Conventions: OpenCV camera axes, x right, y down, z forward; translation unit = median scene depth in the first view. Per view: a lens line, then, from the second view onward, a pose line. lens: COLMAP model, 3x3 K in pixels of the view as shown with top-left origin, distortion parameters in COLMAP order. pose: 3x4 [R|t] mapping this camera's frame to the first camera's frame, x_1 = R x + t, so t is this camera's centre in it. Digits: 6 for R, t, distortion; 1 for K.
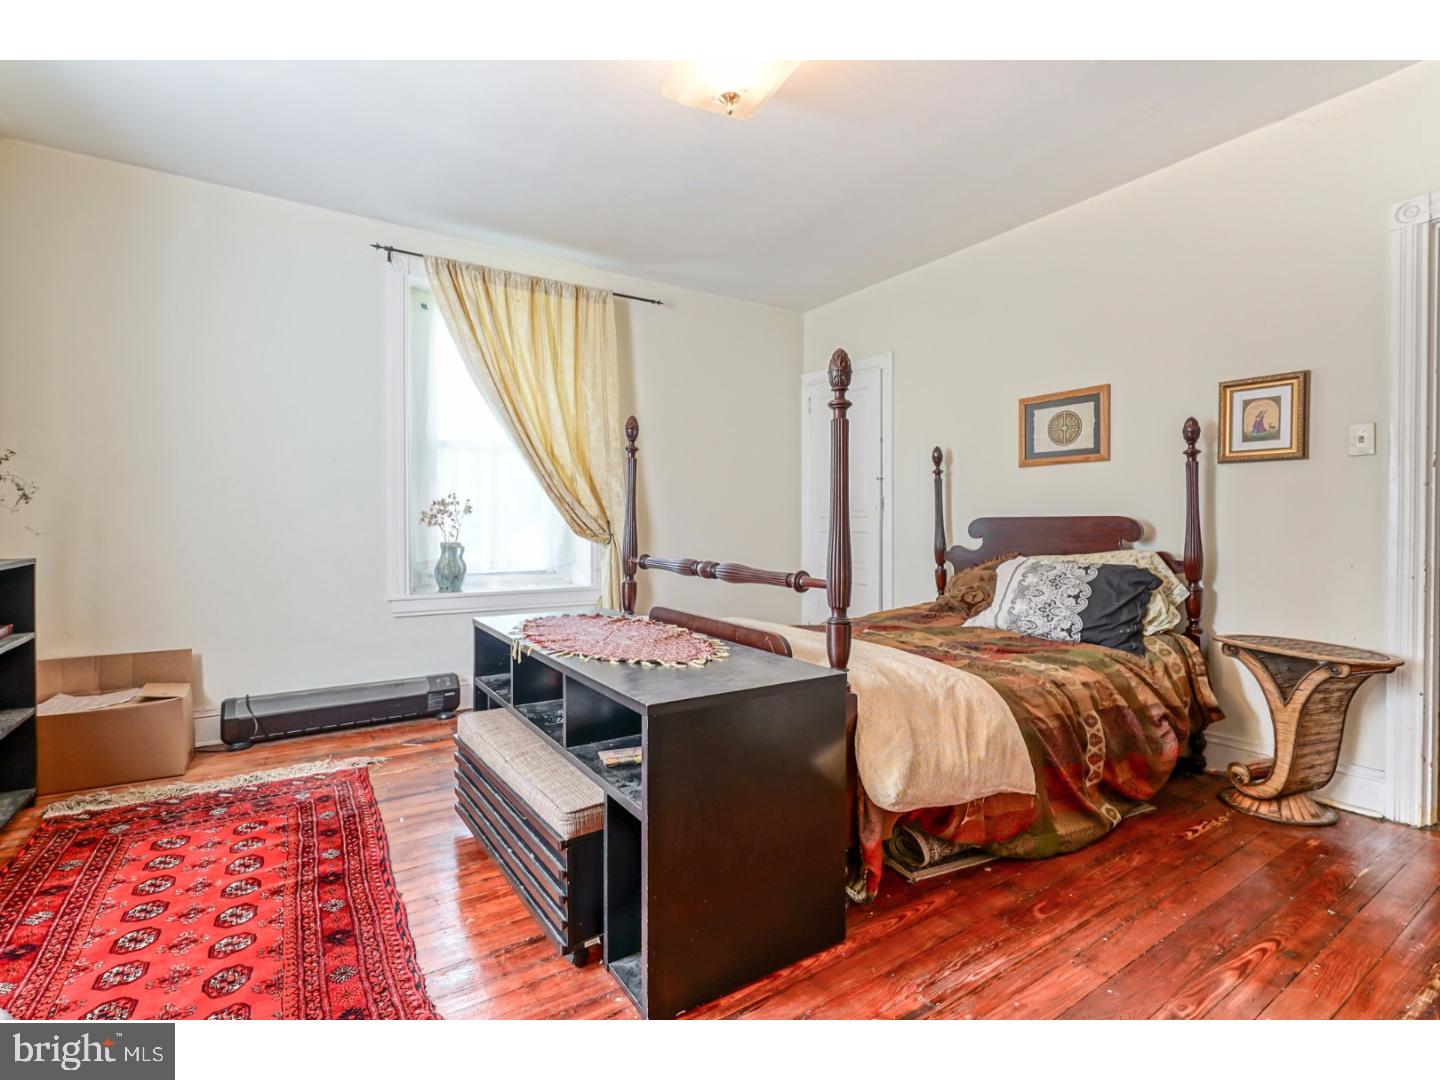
lens RADIAL K [[670.6, 0, 725.9], [0, 670.6, 535.4], [0, 0, 1]] dist [-0.004264, 0.001779]
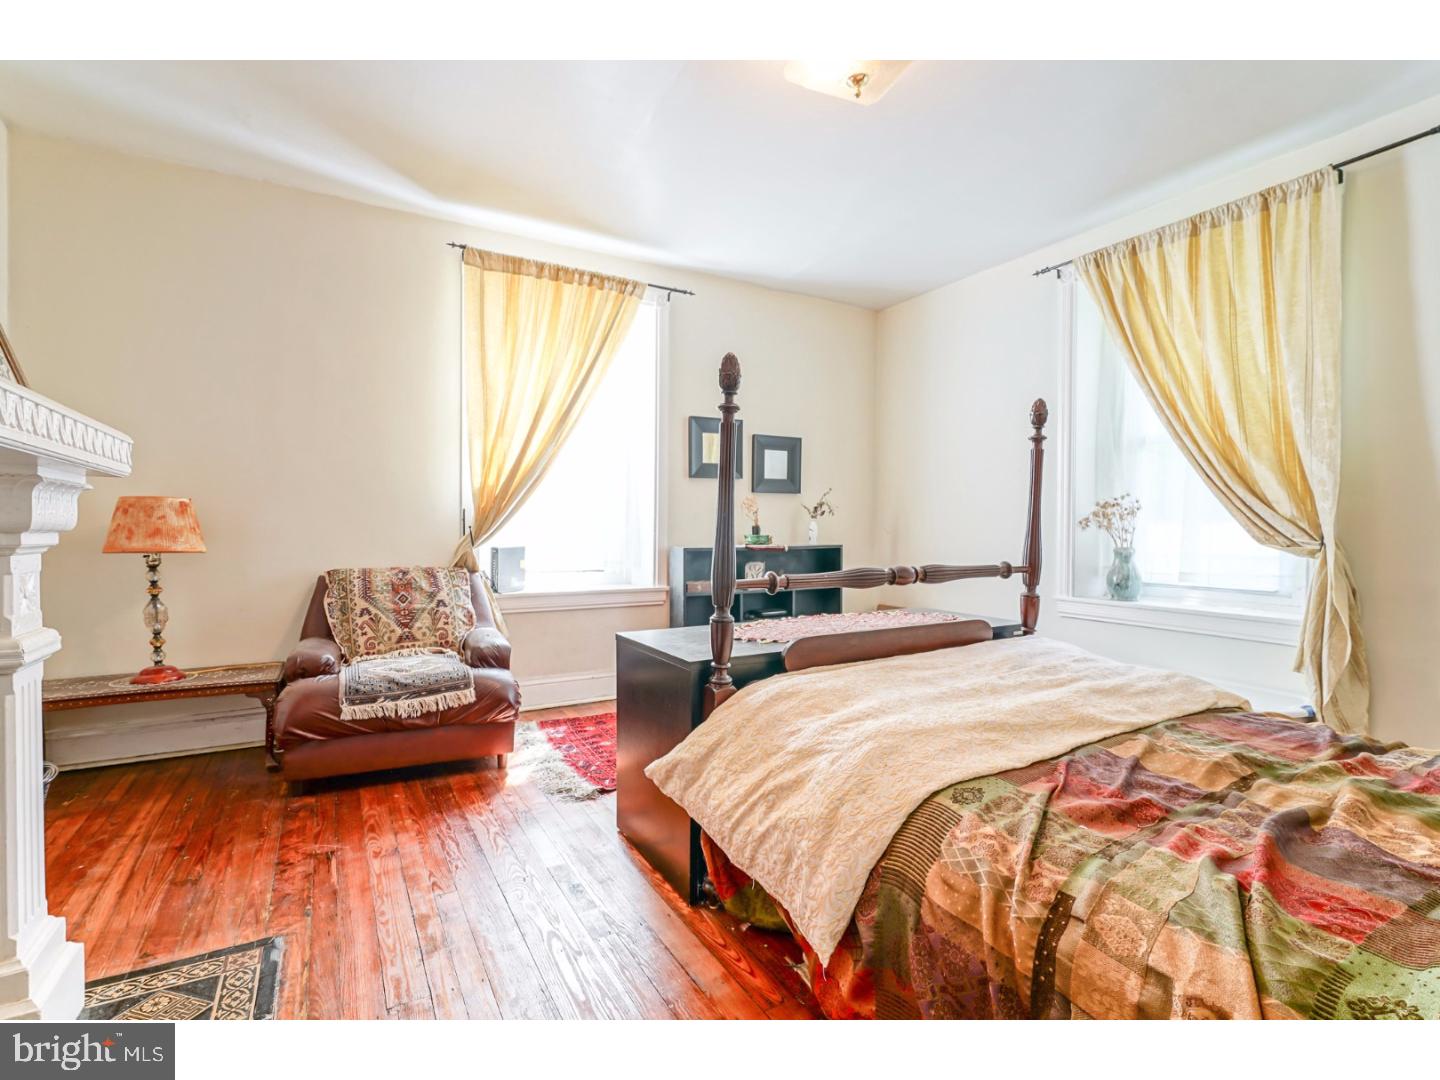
lens RADIAL K [[670.6, 0, 712.5], [0, 670.6, 540.8], [0, 0, 1]] dist [-0.004264, 0.001779]
pose [[-0.048886, 0.018772, -0.998628, 0.987835], [-0.008171, 0.999782, 0.019193, -0.022916], [0.998771, 0.009098, -0.048722, 0.865108]]
